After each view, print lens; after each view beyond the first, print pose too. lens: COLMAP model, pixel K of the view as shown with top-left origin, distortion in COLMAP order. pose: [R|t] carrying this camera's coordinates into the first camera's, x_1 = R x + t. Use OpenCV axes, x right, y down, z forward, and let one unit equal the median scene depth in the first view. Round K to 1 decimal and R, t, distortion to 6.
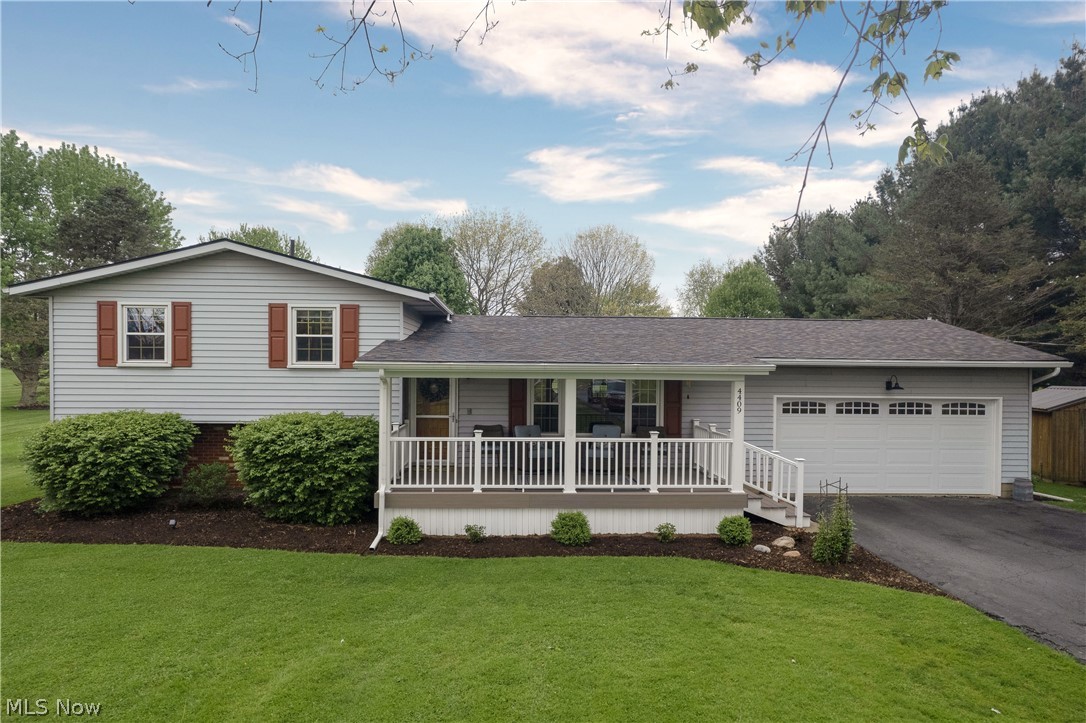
lens RADIAL K [[699.8, 0, 542.0], [0, 699.8, 378.7], [0, 0, 1]] dist [-0.030481, 0.075203]
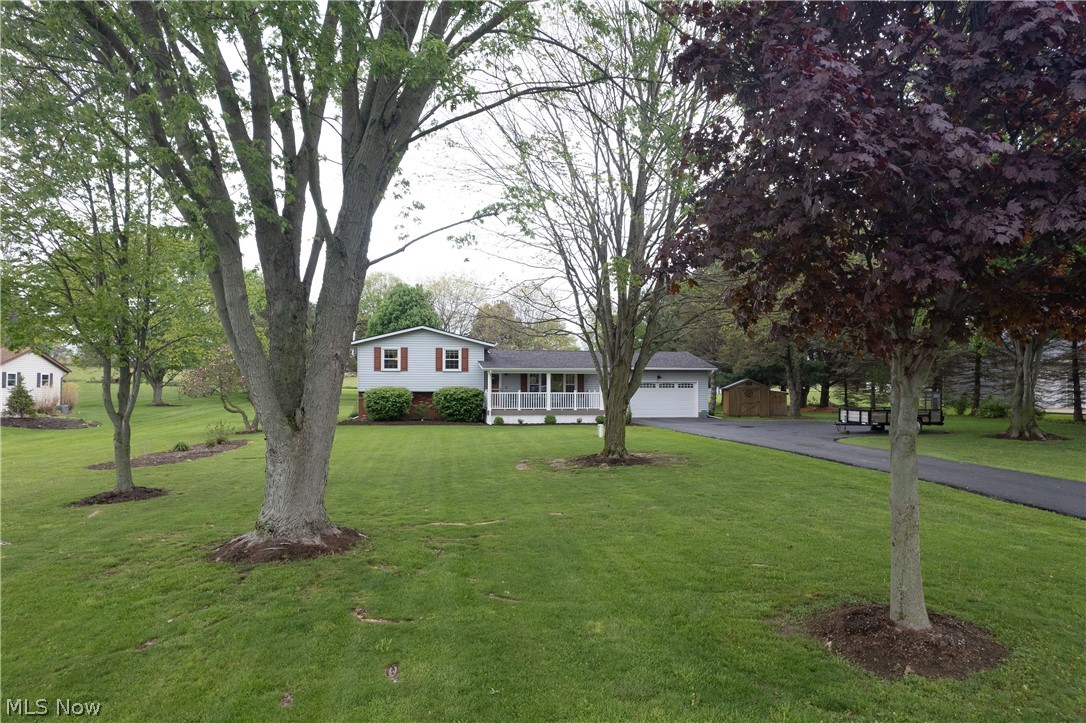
lens RADIAL K [[691.8, 0, 541.4], [0, 691.8, 368.4], [0, 0, 1]] dist [-0.071456, 0.064949]
pose [[0.990748, -0.003864, 0.135662, -0.346691], [0.009360, 0.999160, -0.039894, 0.085151], [-0.135393, 0.040795, 0.989952, -1.733946]]
